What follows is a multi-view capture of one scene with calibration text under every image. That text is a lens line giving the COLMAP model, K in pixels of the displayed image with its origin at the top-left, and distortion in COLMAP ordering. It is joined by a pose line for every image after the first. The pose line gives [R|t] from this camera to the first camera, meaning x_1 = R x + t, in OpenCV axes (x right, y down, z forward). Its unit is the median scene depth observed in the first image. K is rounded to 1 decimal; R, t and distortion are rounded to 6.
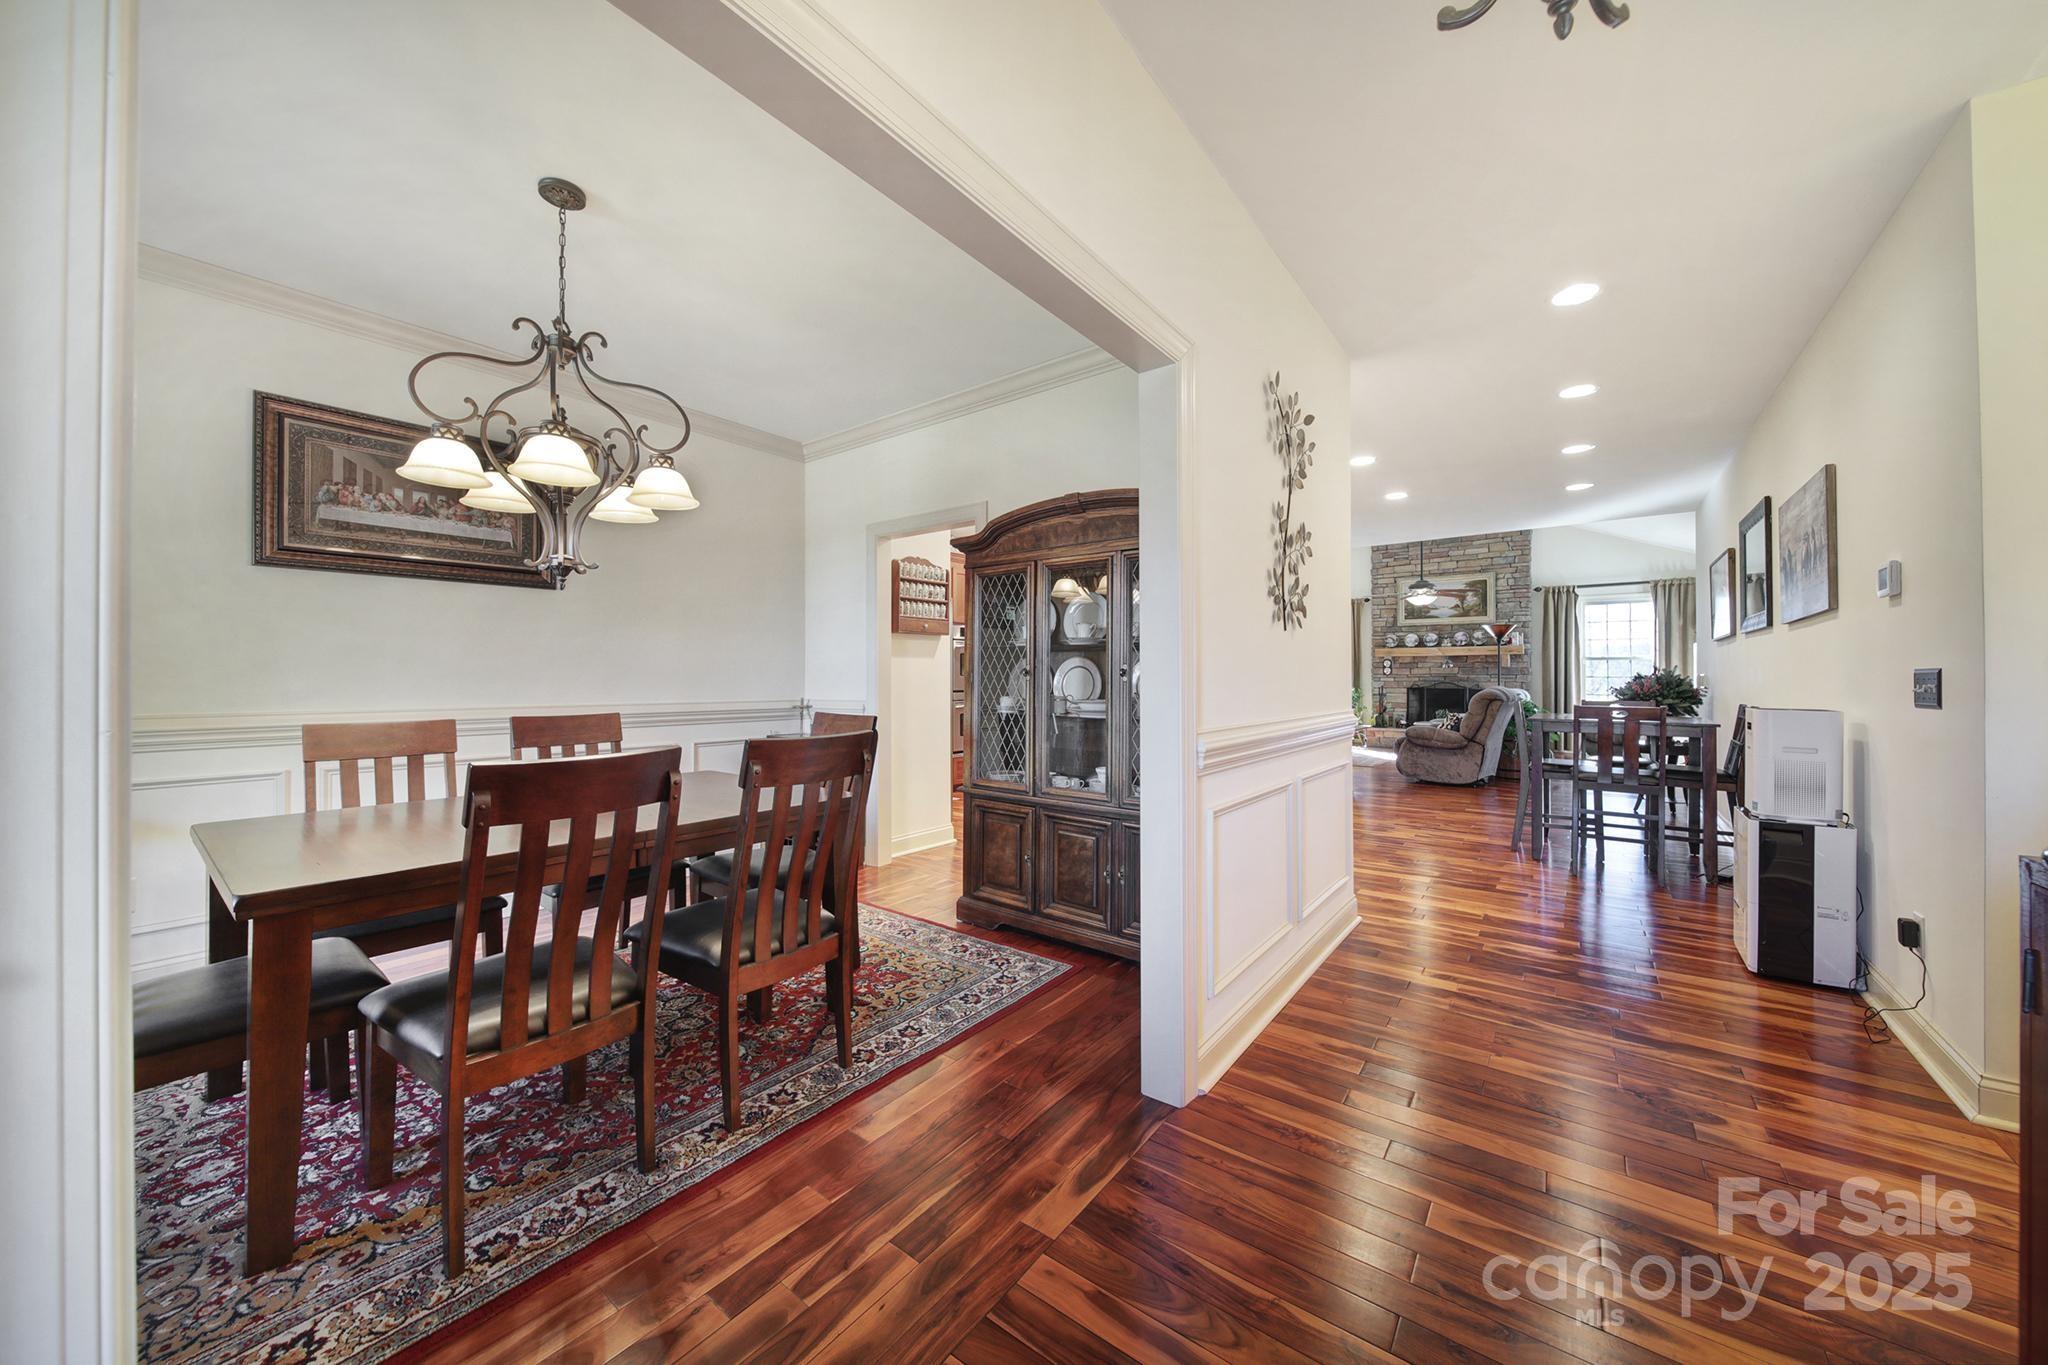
lens RADIAL K [[717.2, 0, 1023.4], [0, 717.2, 672.6], [0, 0, 1]] dist [0.001312, -0.002848]
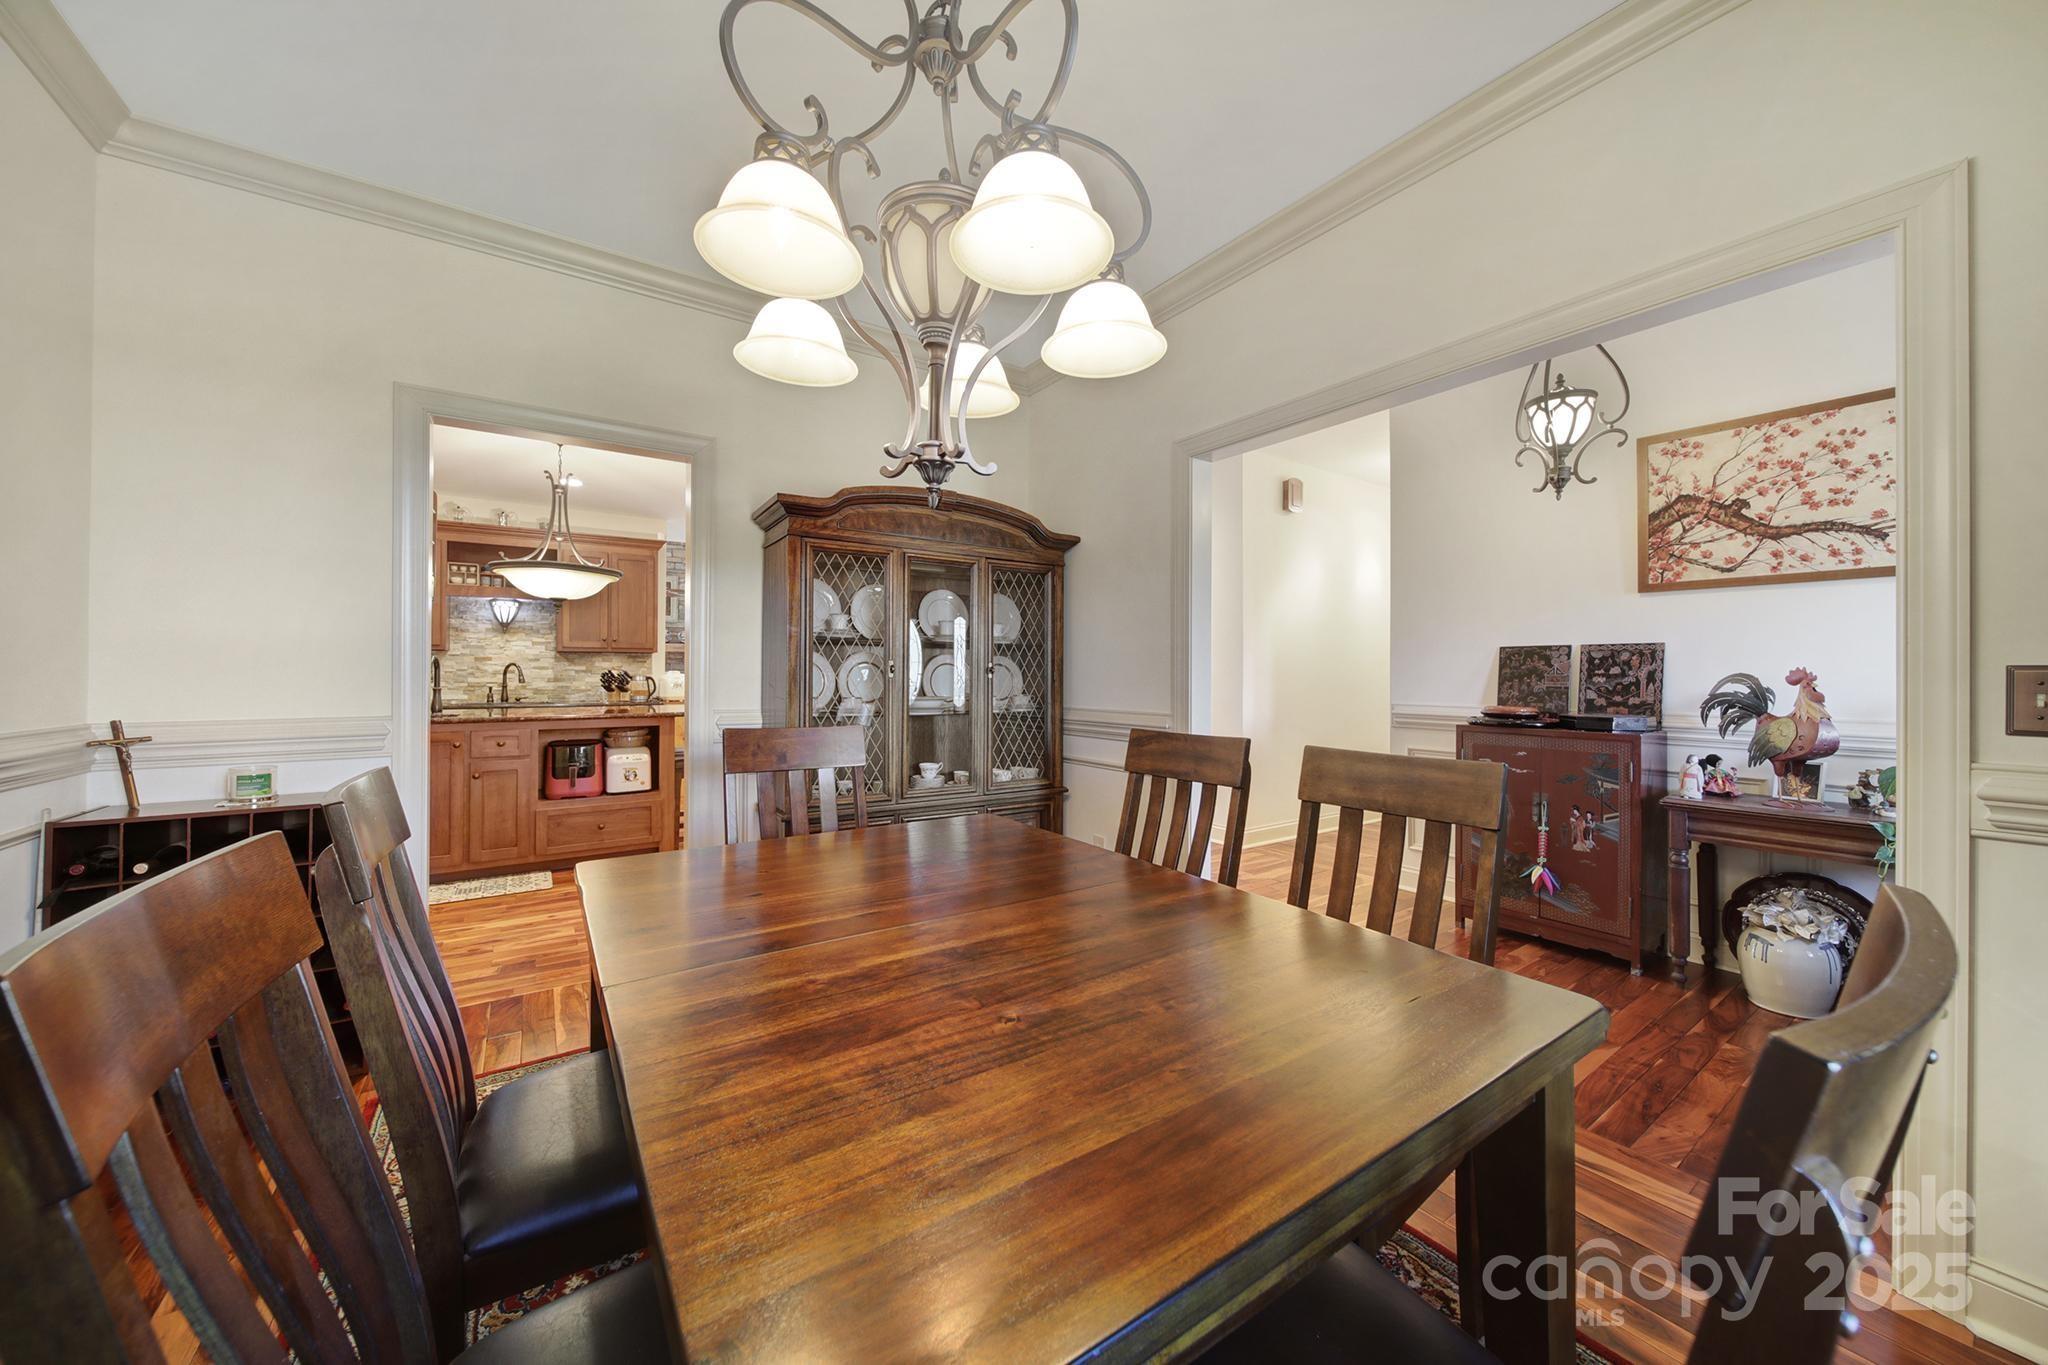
lens RADIAL K [[721.1, 0, 1020.6], [0, 721.1, 665.9], [0, 0, 1]] dist [-0.002017, -0.000300]
pose [[0.319100, 0.011778, 0.947648, -0.282233], [-0.010935, 0.999902, -0.008746, 0.000481], [-0.947658, -0.007572, 0.319198, 0.191255]]
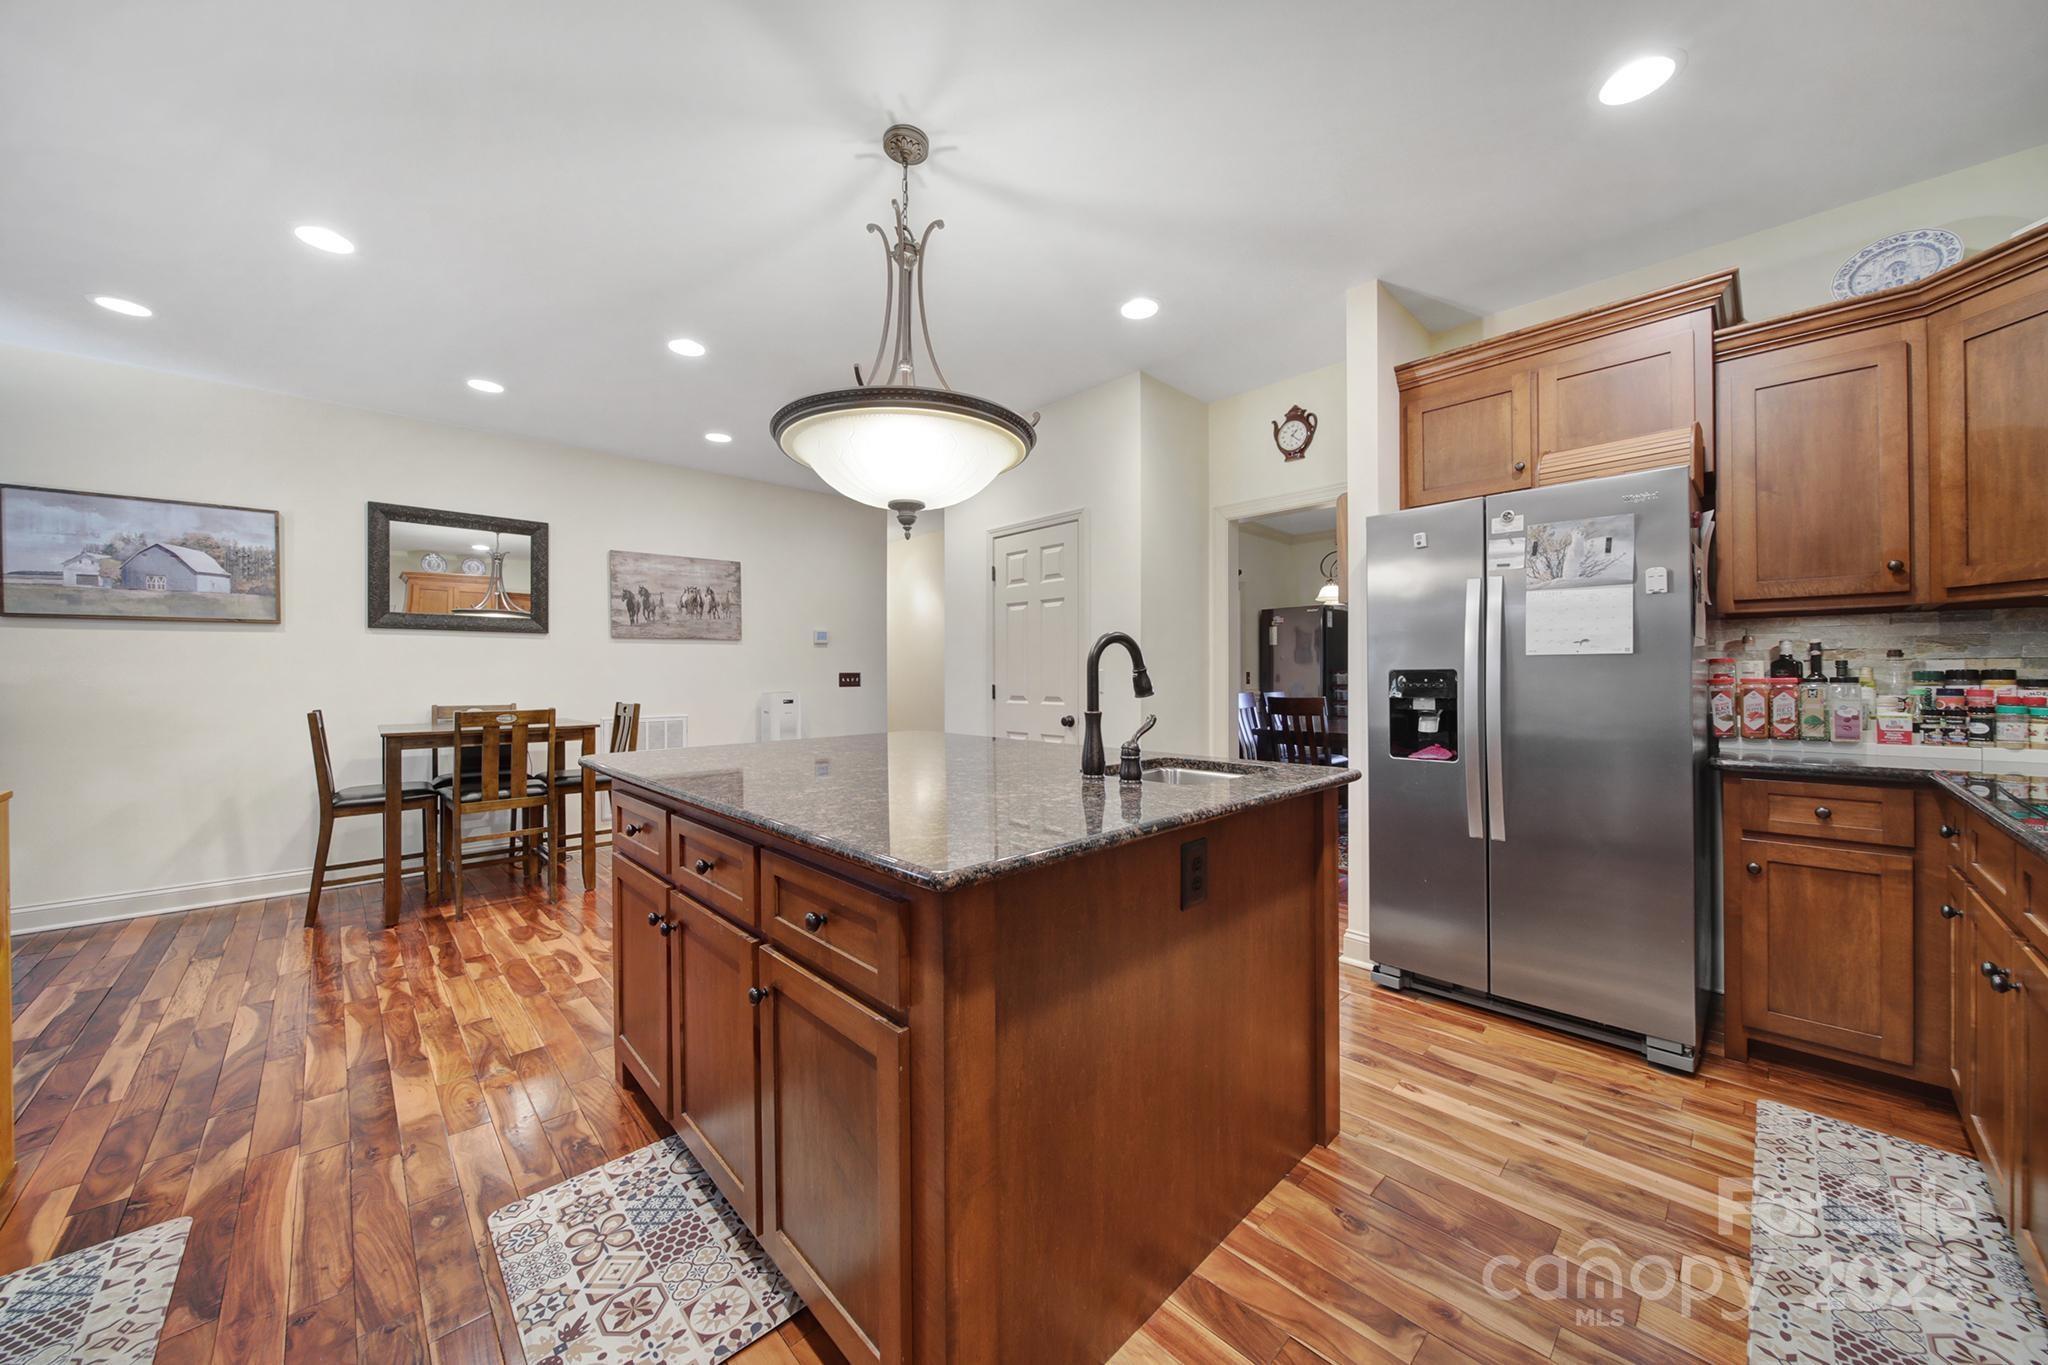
lens RADIAL K [[717.2, 0, 1023.4], [0, 717.2, 672.6], [0, 0, 1]] dist [0.001312, -0.002848]
pose [[-0.989288, 0.005742, 0.145863, 0.040456], [0.004062, 0.999922, -0.011814, 0.007310], [-0.145919, -0.011095, -0.989234, 0.900761]]
